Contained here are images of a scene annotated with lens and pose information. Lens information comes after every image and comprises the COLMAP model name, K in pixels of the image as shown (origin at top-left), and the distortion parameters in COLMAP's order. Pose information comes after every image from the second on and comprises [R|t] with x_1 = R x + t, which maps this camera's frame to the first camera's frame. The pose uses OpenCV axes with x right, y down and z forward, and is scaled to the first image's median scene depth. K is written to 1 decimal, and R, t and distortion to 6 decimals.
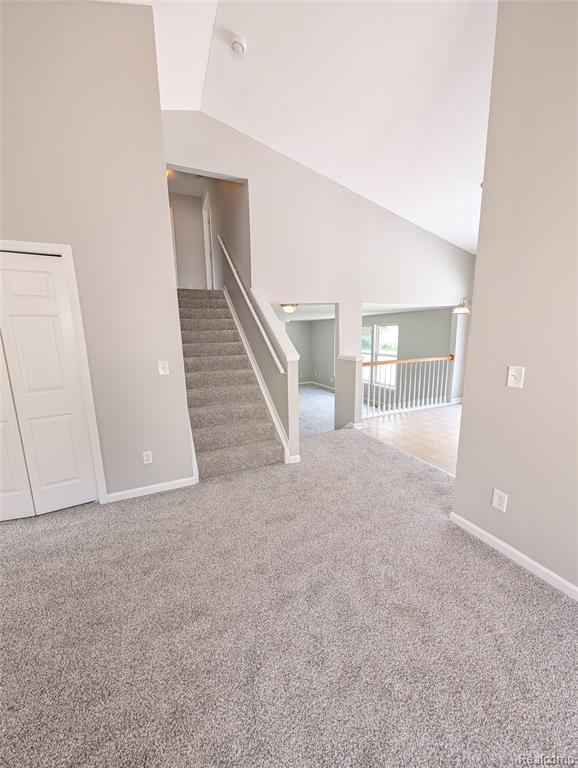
lens RADIAL K [[290.7, 0, 289.2], [0, 290.7, 380.4], [0, 0, 1]] dist [0.001273, -0.000097]
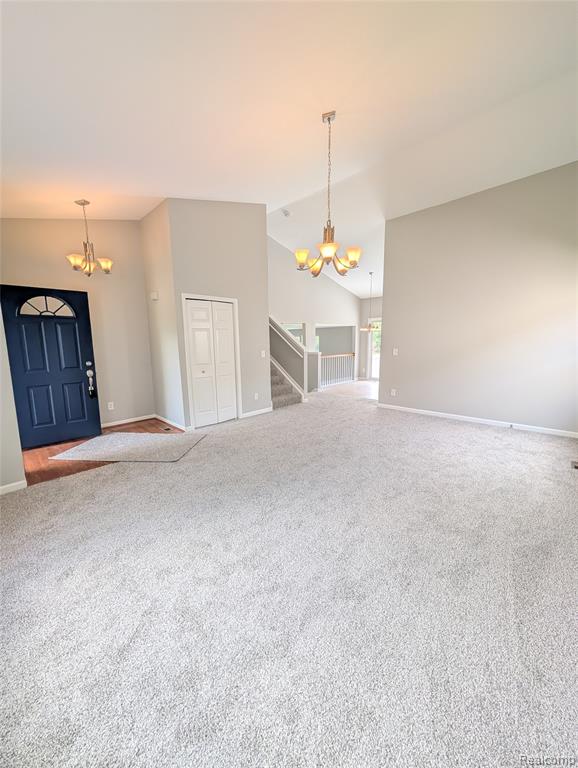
lens RADIAL K [[290.7, 0, 288.5], [0, 290.7, 384.1], [0, 0, 1]] dist [0.001273, -0.000097]
pose [[0.921283, -0.049361, 0.385748, -0.922629], [0.057271, 0.998318, -0.009033, 0.177470], [-0.384653, 0.030414, 0.922560, -0.887299]]
